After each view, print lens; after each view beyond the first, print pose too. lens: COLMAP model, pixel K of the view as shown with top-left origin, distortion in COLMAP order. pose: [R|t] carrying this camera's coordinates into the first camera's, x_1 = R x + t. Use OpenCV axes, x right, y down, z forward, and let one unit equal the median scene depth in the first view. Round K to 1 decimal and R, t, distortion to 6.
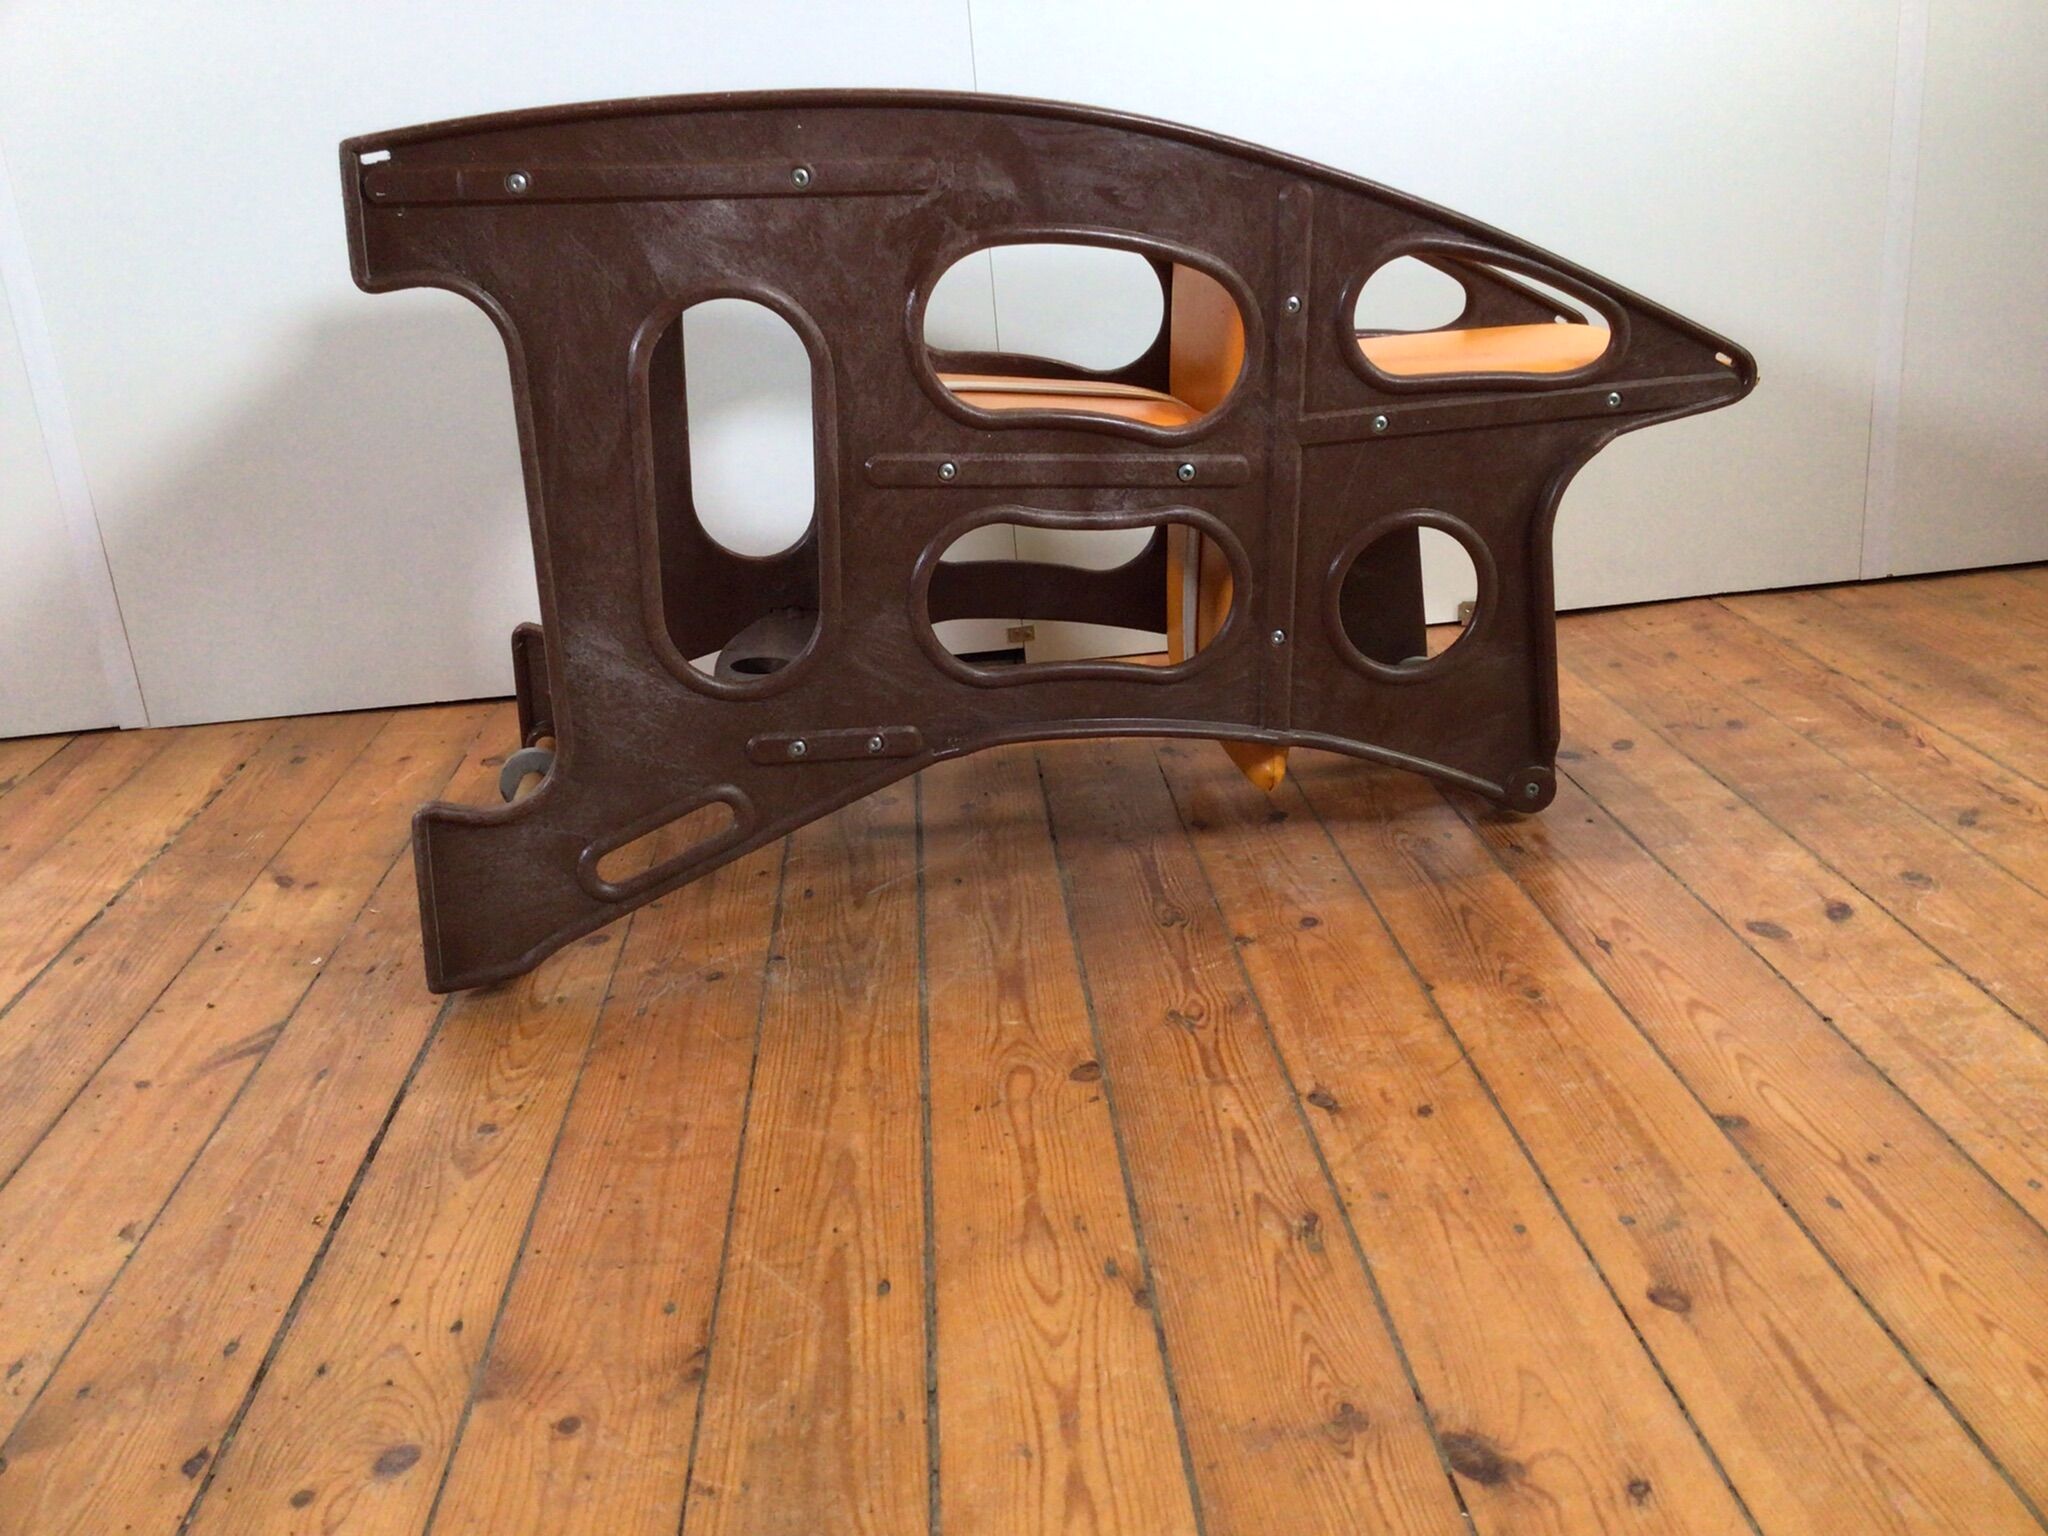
lens RADIAL K [[1824.4, 0, 1034.6], [0, 1824.4, 752.6], [0, 0, 1]] dist [0.097459, -0.168404]
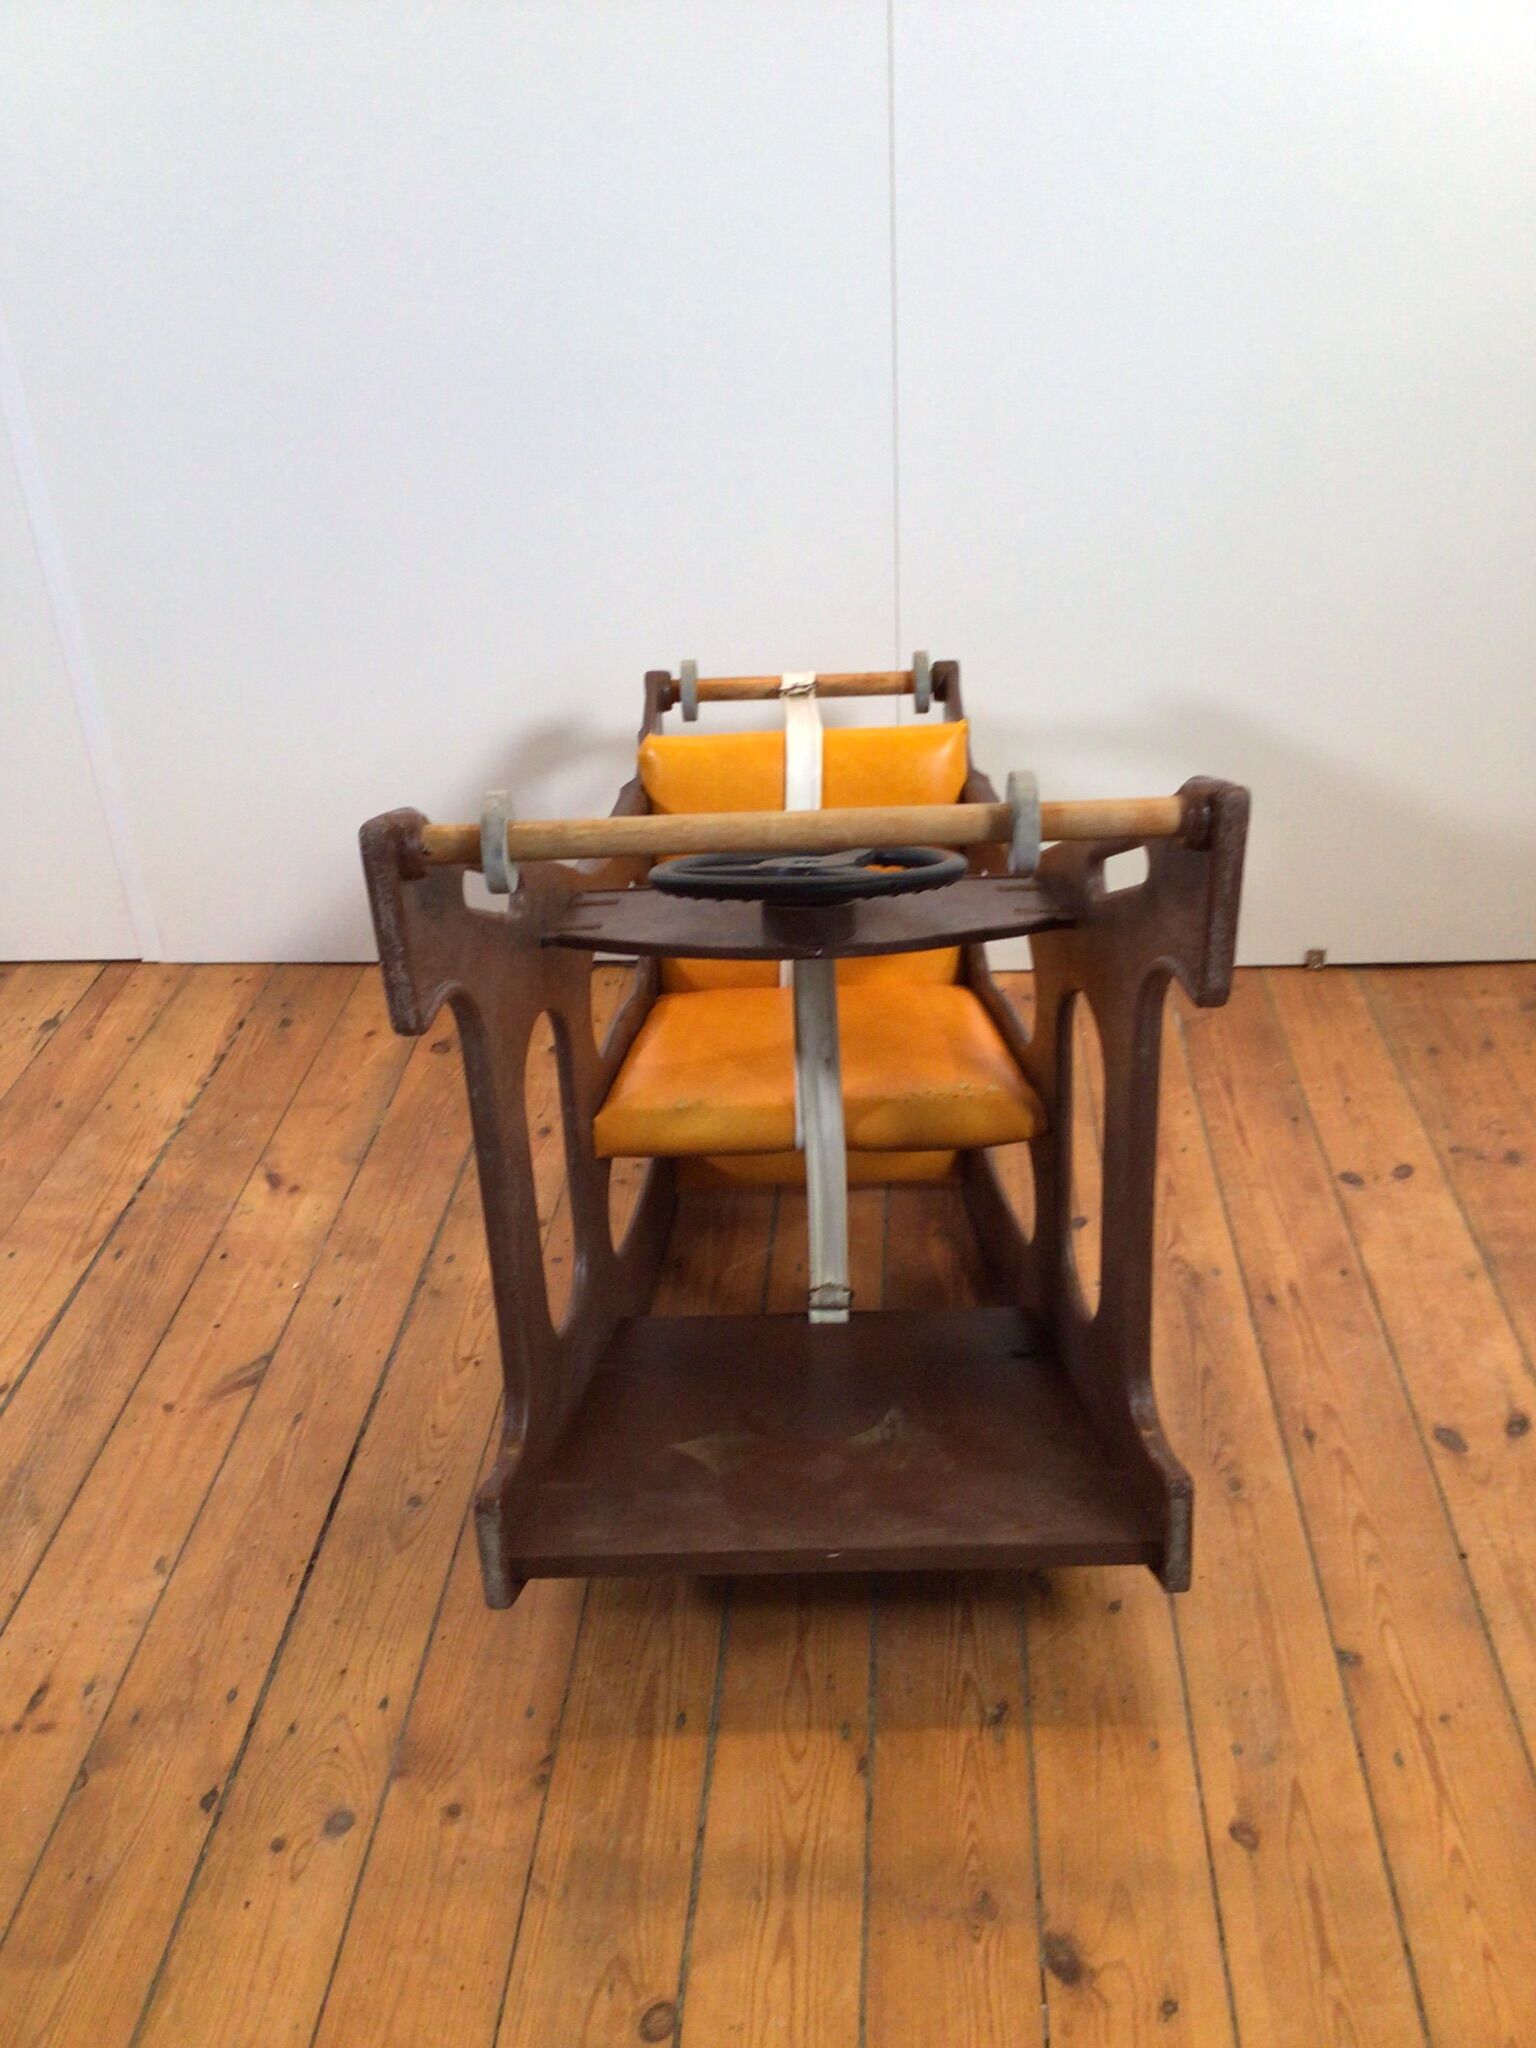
lens RADIAL K [[1824.4, 0, 752.4], [0, 1824.4, 1038.5], [0, 0, 1]] dist [0.097459, -0.168404]
pose [[0.988428, 0.095797, -0.117617, 0.068227], [-0.069759, 0.975564, 0.208347, -0.404181], [0.134702, -0.197731, 0.970957, -0.191295]]
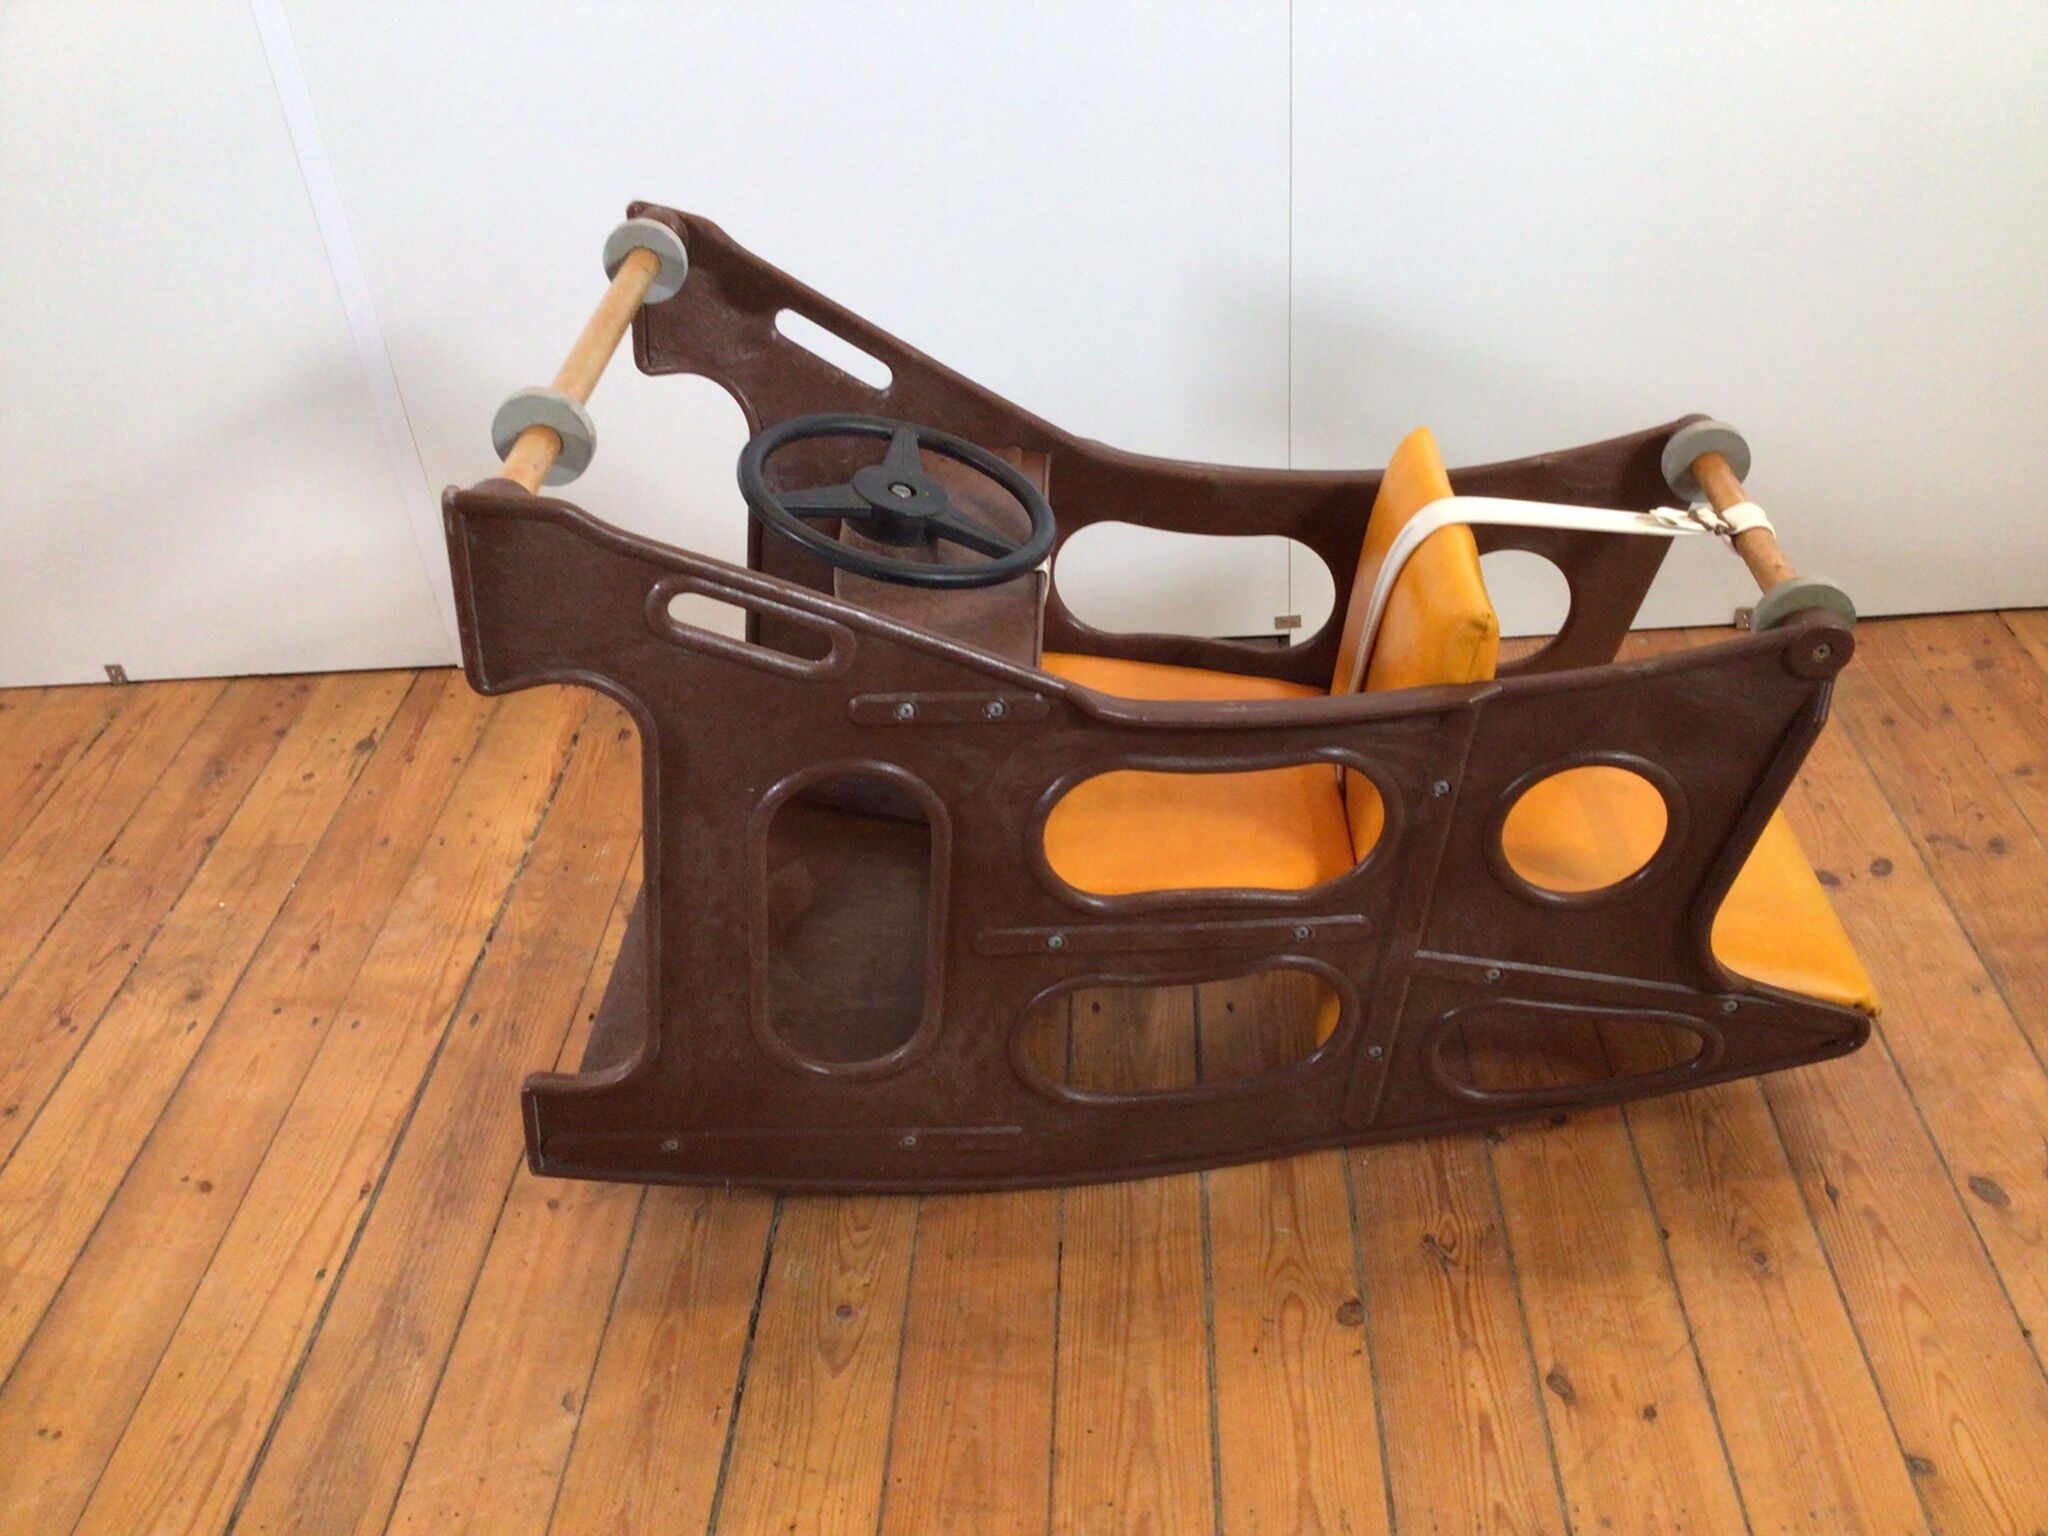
lens RADIAL K [[1824.4, 0, 1045.7], [0, 1824.4, 763.2], [0, 0, 1]] dist [0.097459, -0.168404]
pose [[0.993771, 0.062099, -0.092538, -0.074410], [-0.034228, 0.960305, 0.276843, -0.457958], [0.106056, -0.271951, 0.956449, -0.034916]]
